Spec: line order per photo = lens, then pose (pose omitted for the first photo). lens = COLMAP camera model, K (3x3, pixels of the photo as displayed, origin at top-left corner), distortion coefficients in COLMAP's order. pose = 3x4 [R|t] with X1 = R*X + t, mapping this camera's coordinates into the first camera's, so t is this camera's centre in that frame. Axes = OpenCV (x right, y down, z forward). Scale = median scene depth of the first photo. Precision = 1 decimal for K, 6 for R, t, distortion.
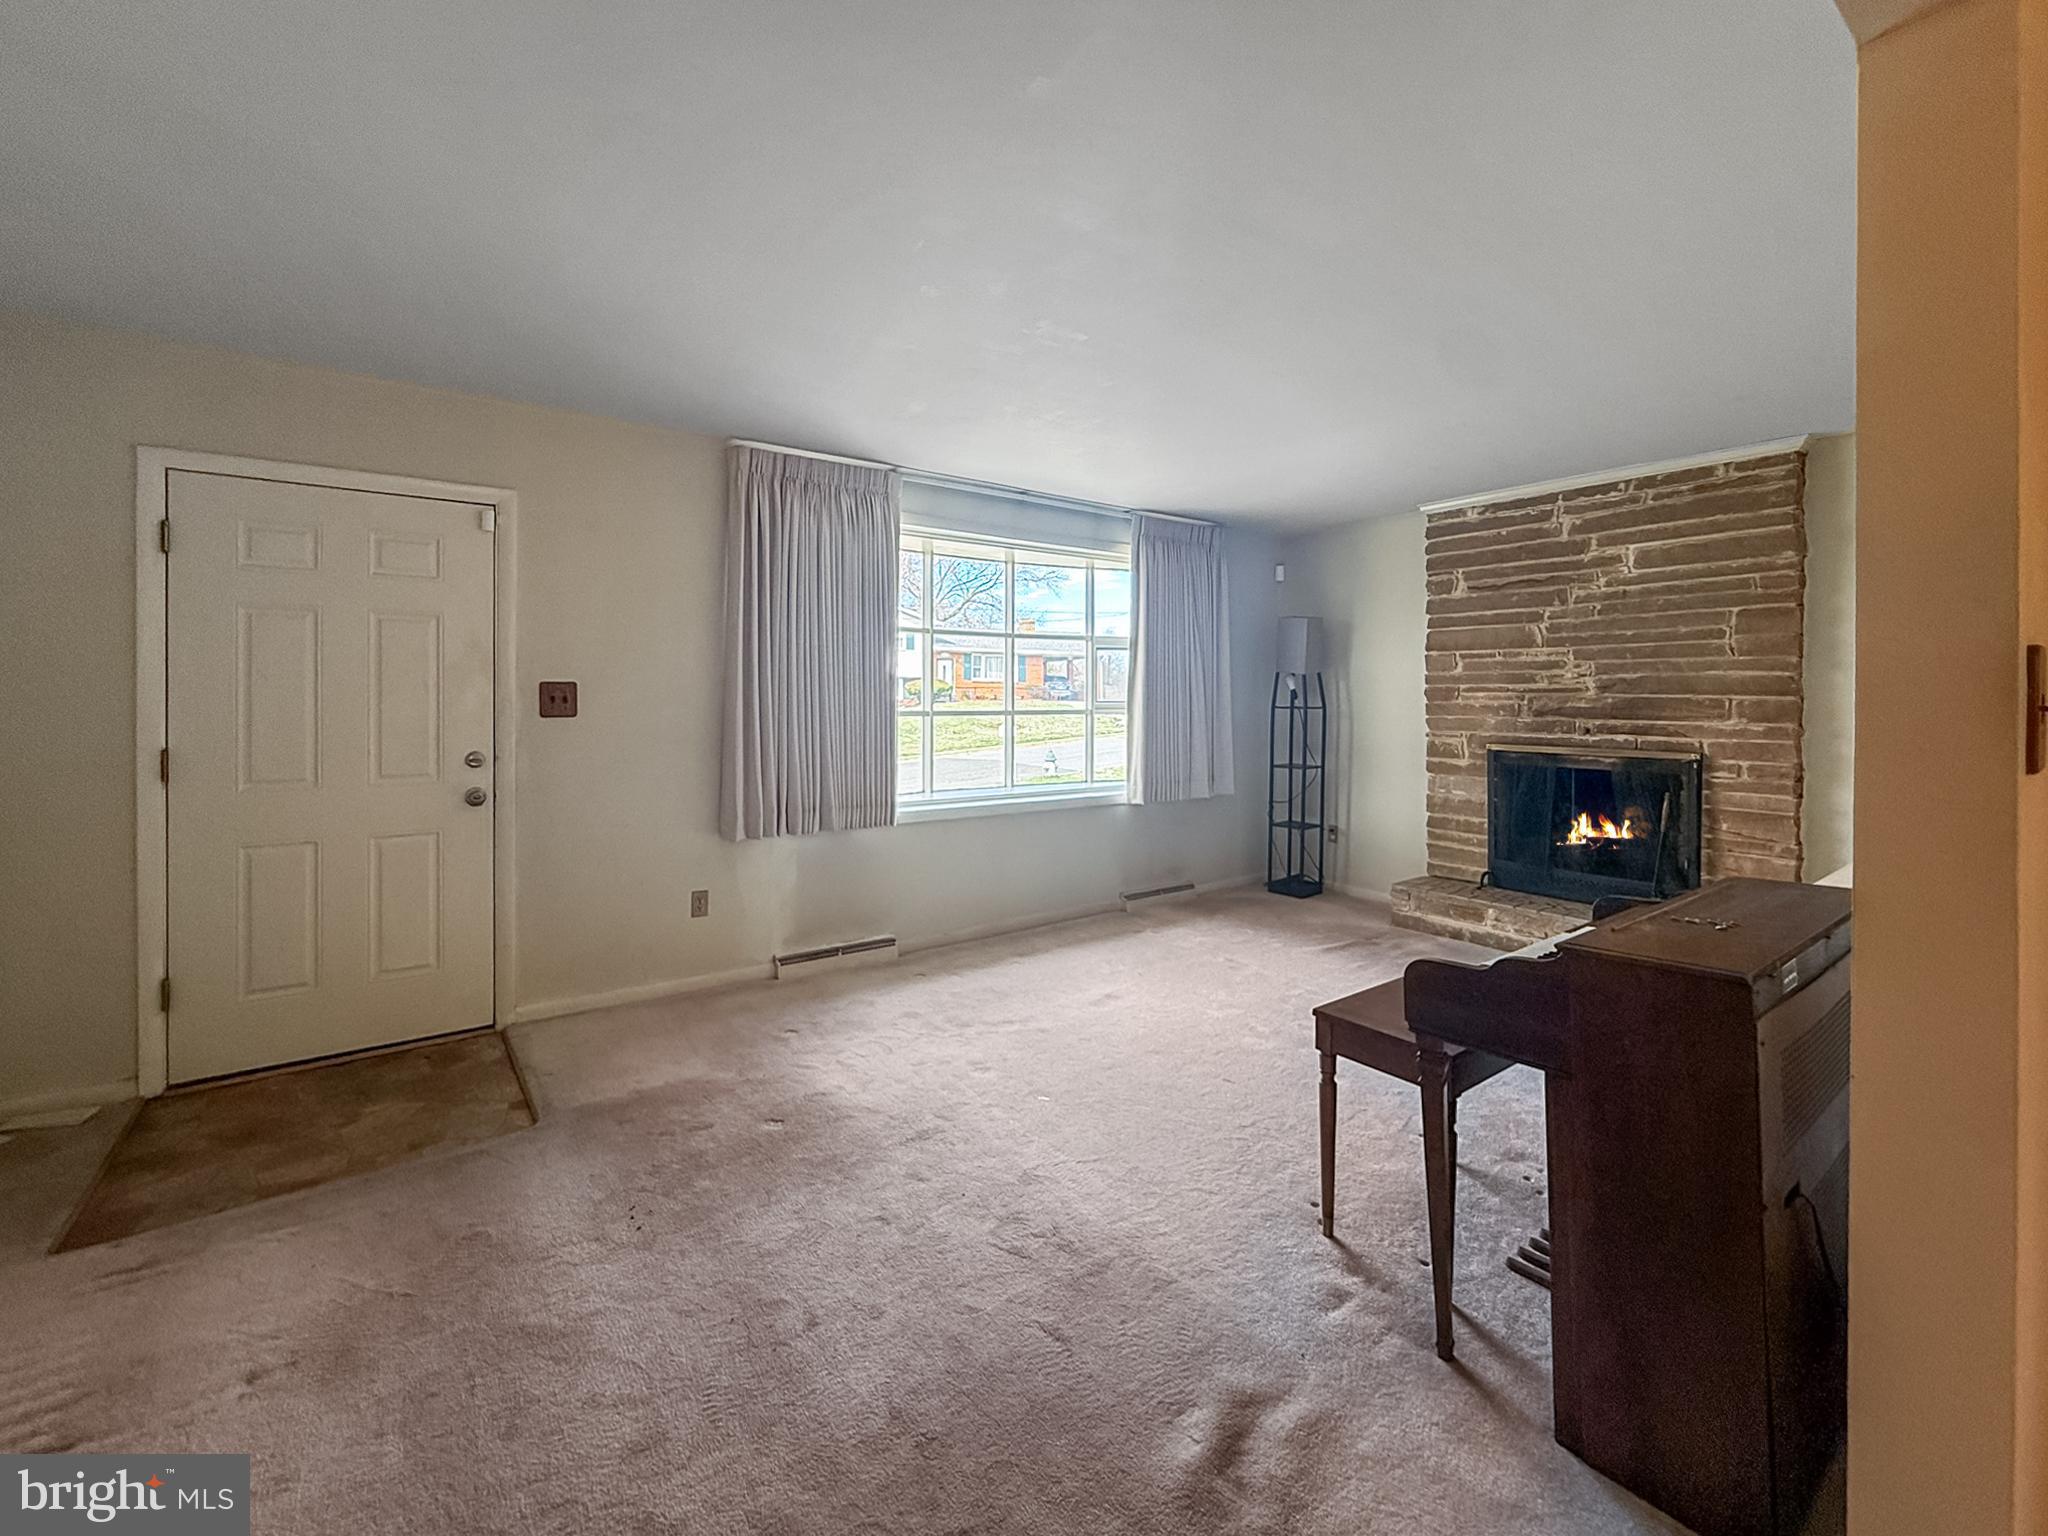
lens RADIAL K [[844.1, 0, 1004.1], [0, 844.1, 711.1], [0, 0, 1]] dist [0.003660, -0.000215]
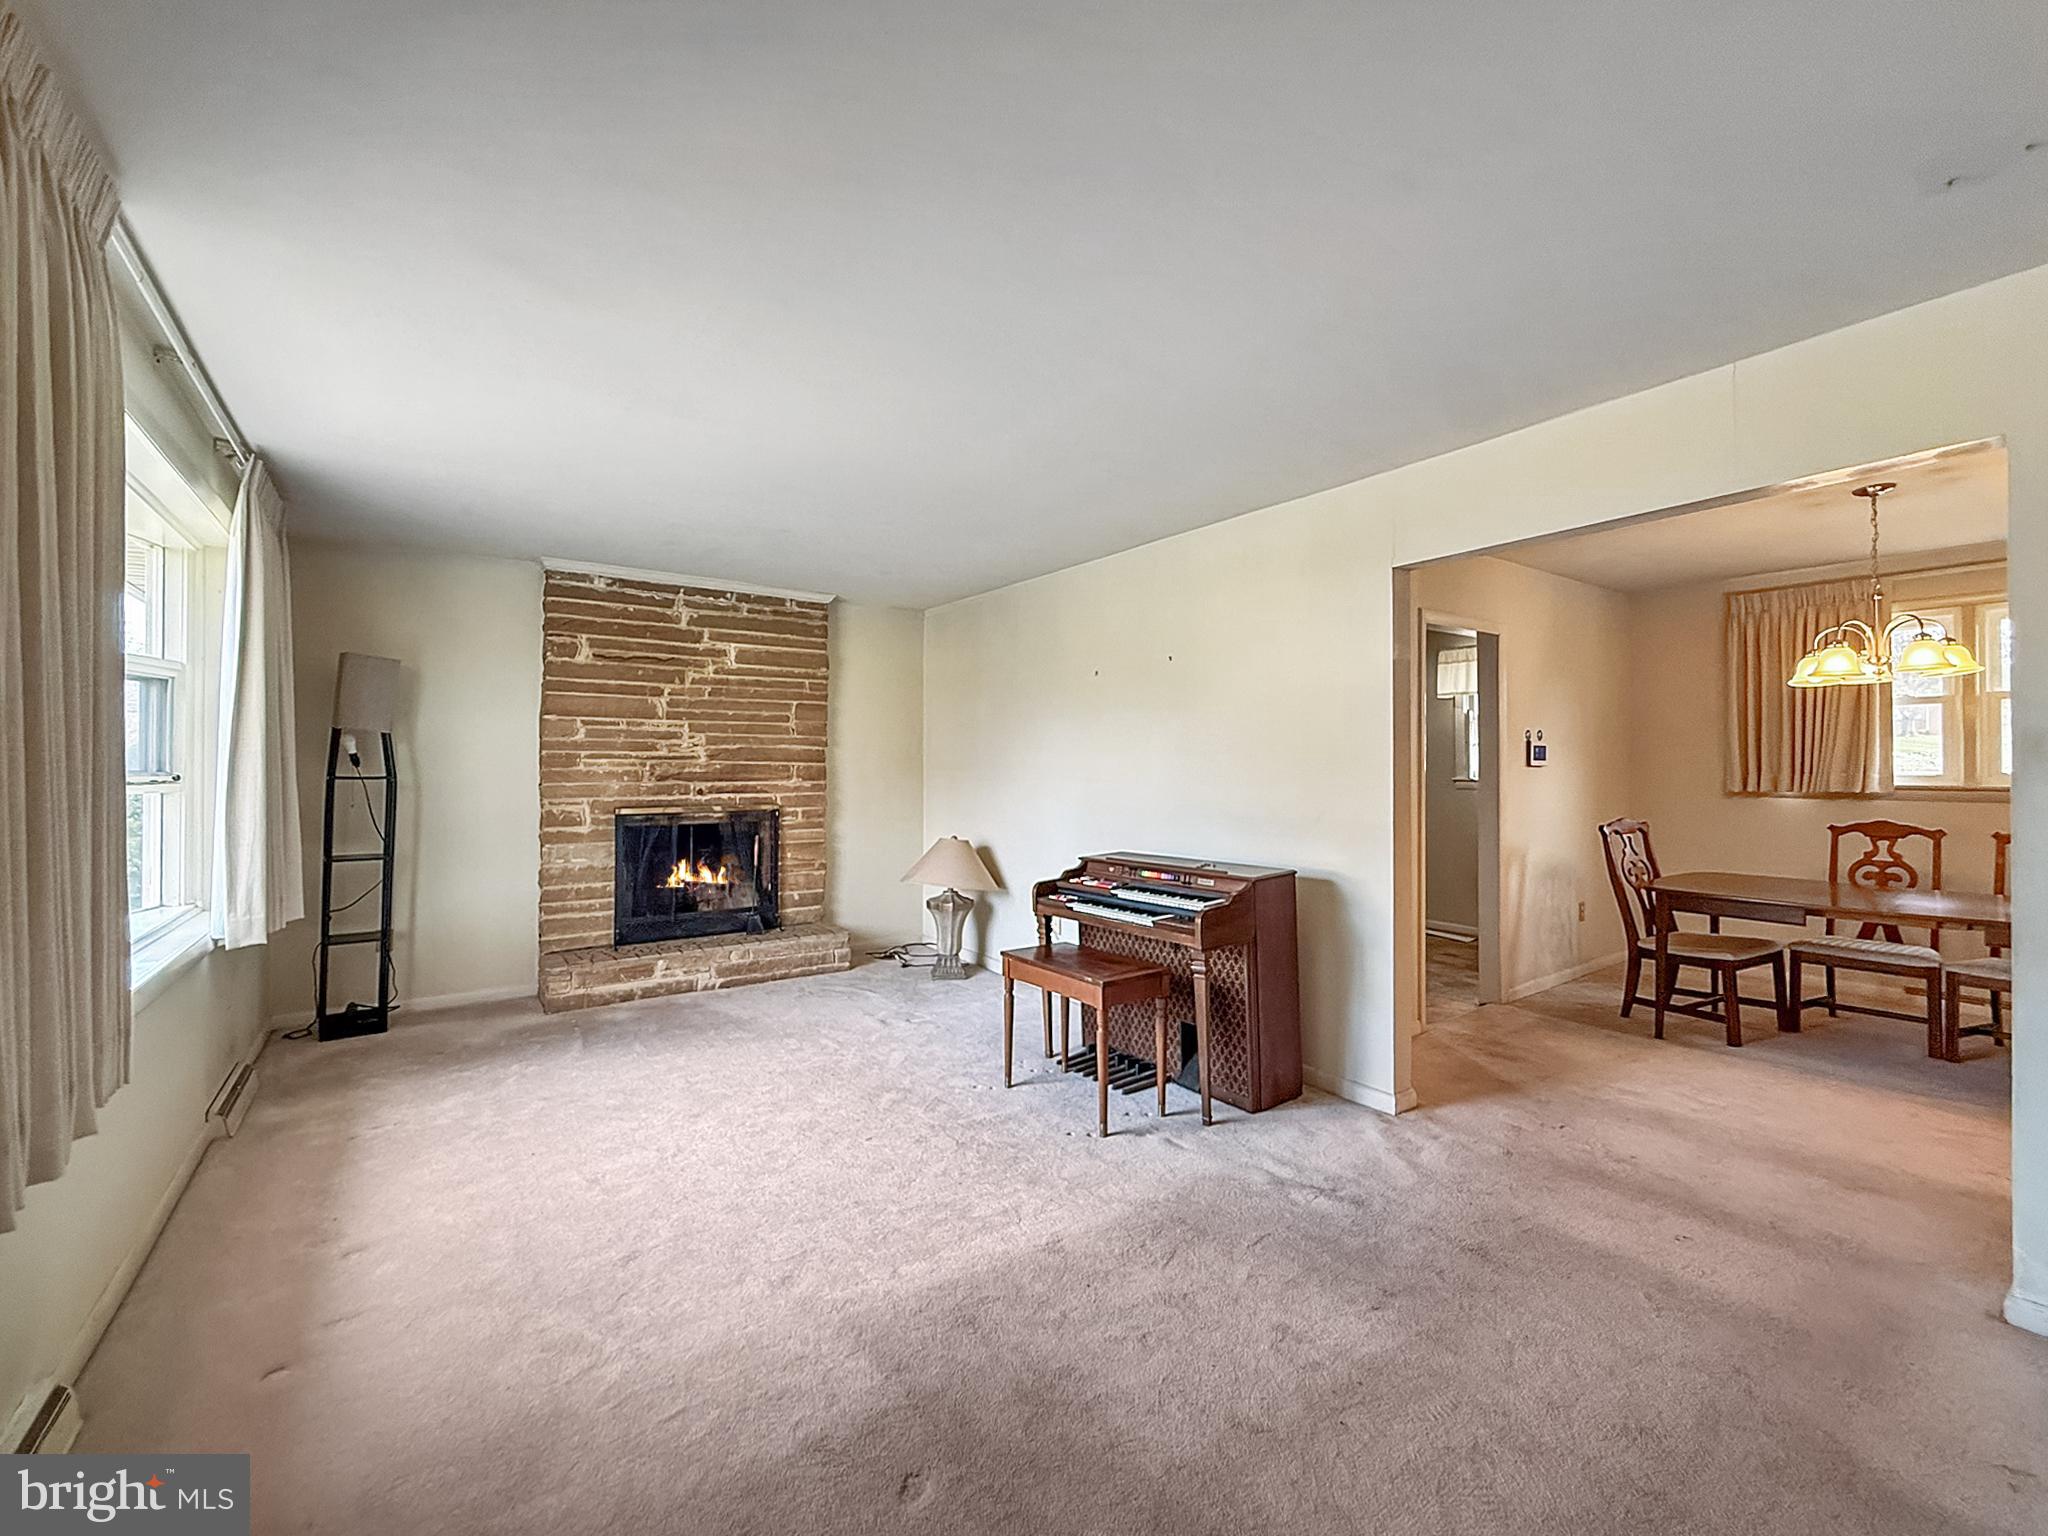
lens RADIAL K [[844.1, 0, 1031.2], [0, 844.1, 770.8], [0, 0, 1]] dist [0.003660, -0.000215]
pose [[0.008297, -0.010208, 0.999913, -0.494269], [0.015751, 0.999825, 0.010076, -0.011065], [-0.999842, 0.015666, 0.008457, 0.517389]]
